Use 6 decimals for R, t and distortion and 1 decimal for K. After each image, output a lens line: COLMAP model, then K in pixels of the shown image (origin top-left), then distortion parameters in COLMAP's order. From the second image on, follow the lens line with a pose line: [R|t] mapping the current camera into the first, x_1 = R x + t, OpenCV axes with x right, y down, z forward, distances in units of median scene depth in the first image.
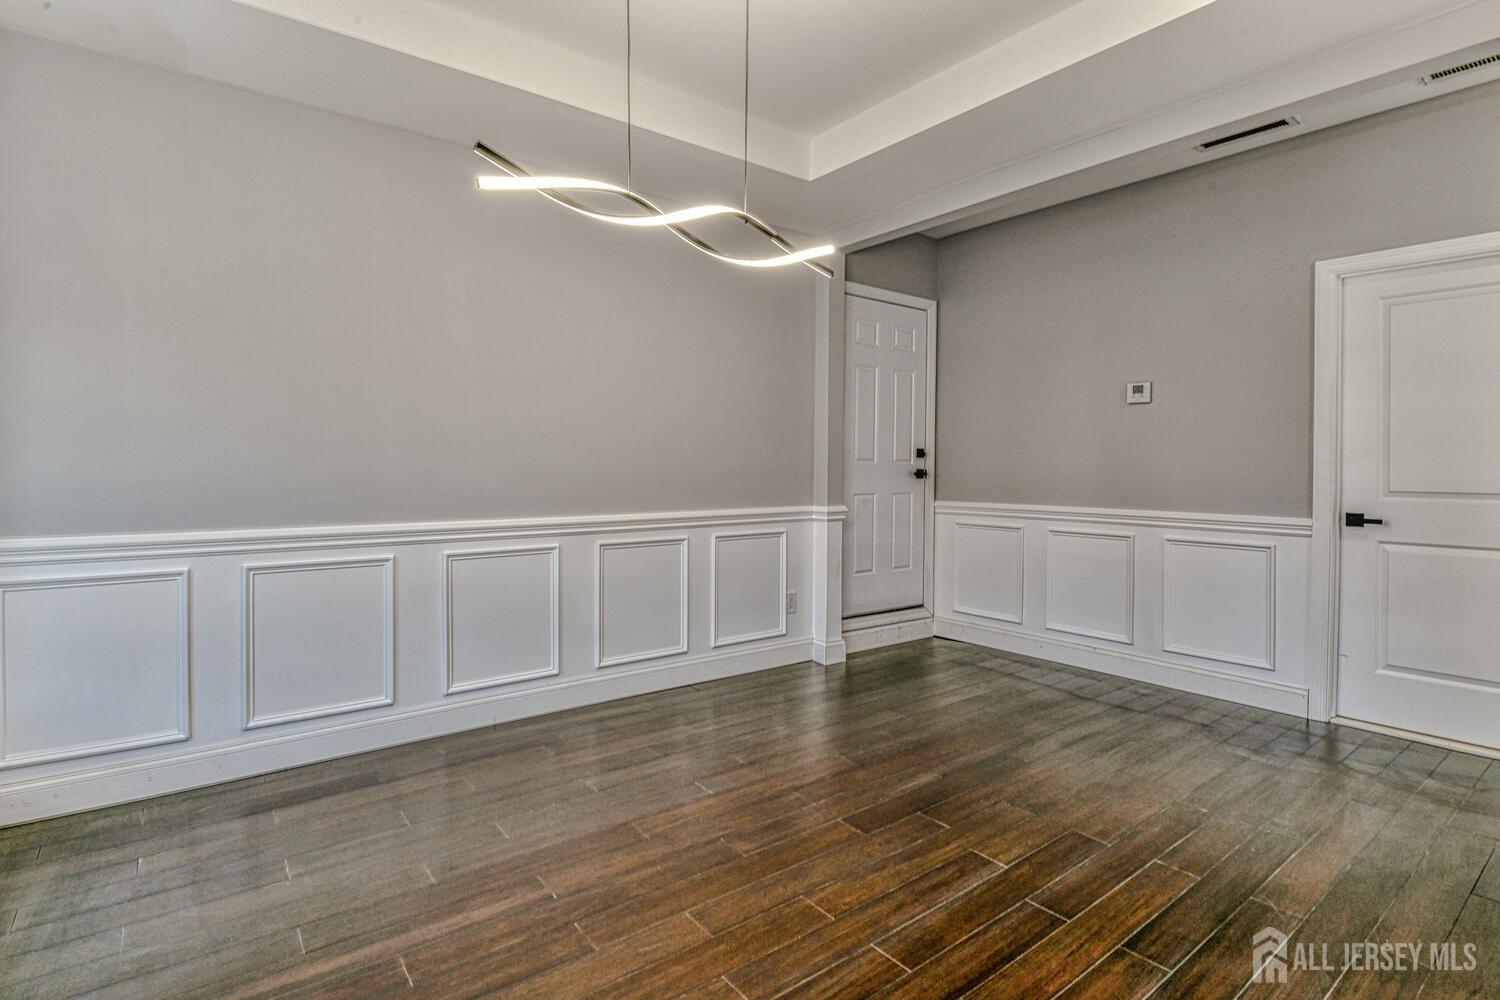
lens RADIAL K [[733.4, 0, 754.3], [0, 733.4, 481.2], [0, 0, 1]] dist [0.004400, -0.000866]
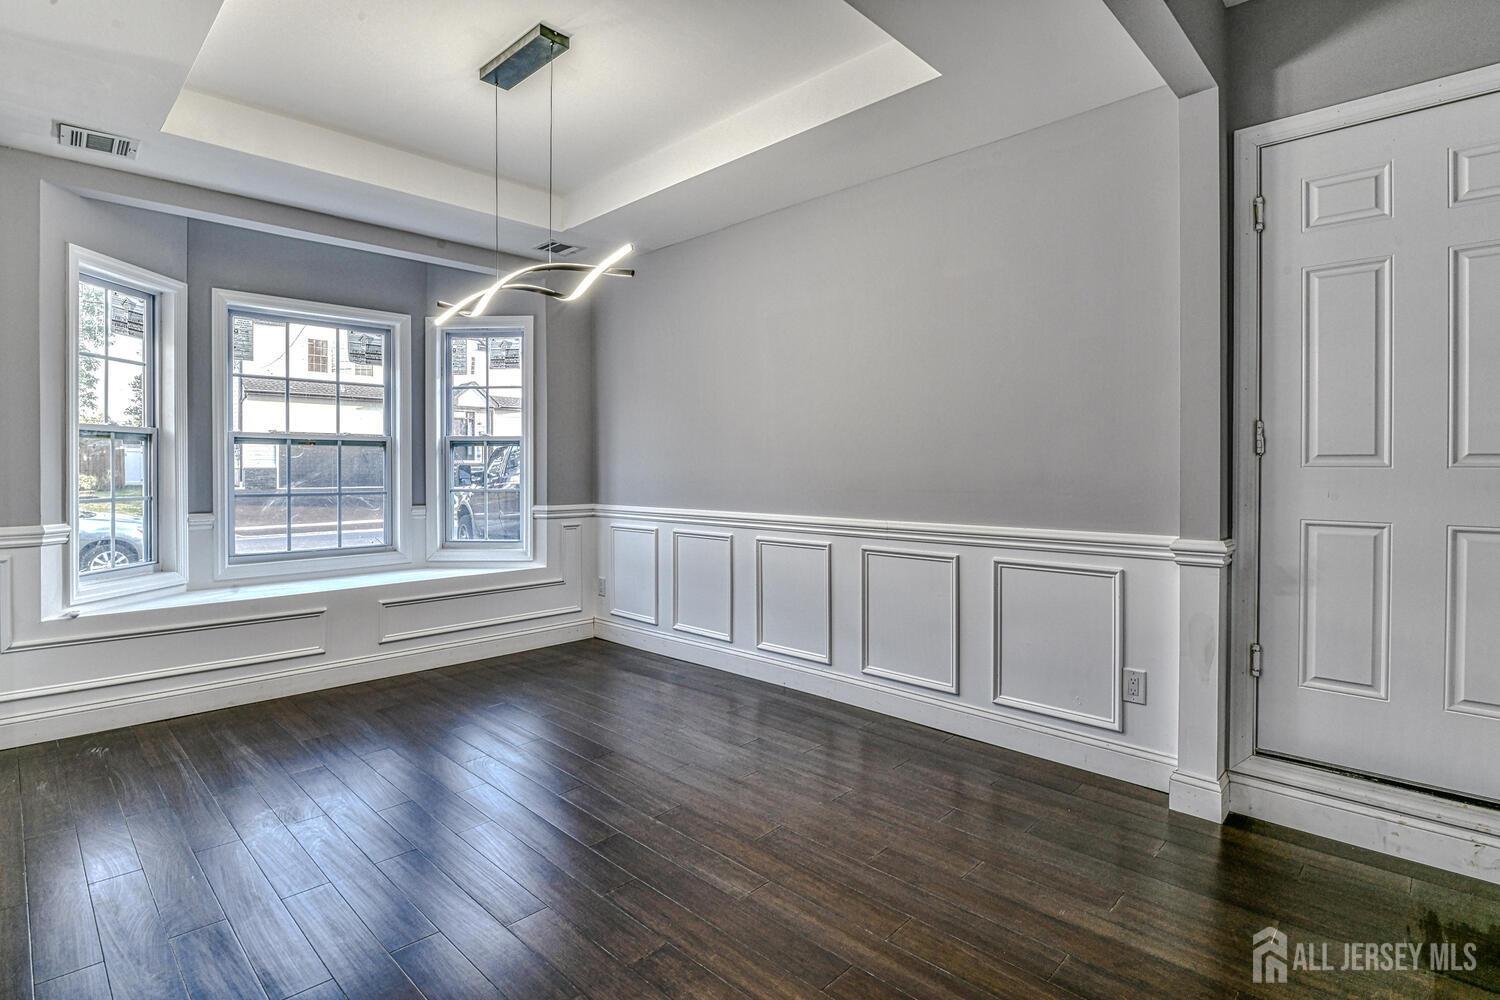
lens RADIAL K [[724.1, 0, 754.7], [0, 724.1, 476.4], [0, 0, 1]] dist [-0.008607, -0.008338]
pose [[0.151500, -0.002903, -0.988453, 0.671601], [-0.022865, 0.999718, -0.006440, -0.003907], [0.988193, 0.023576, 0.151391, 0.630771]]
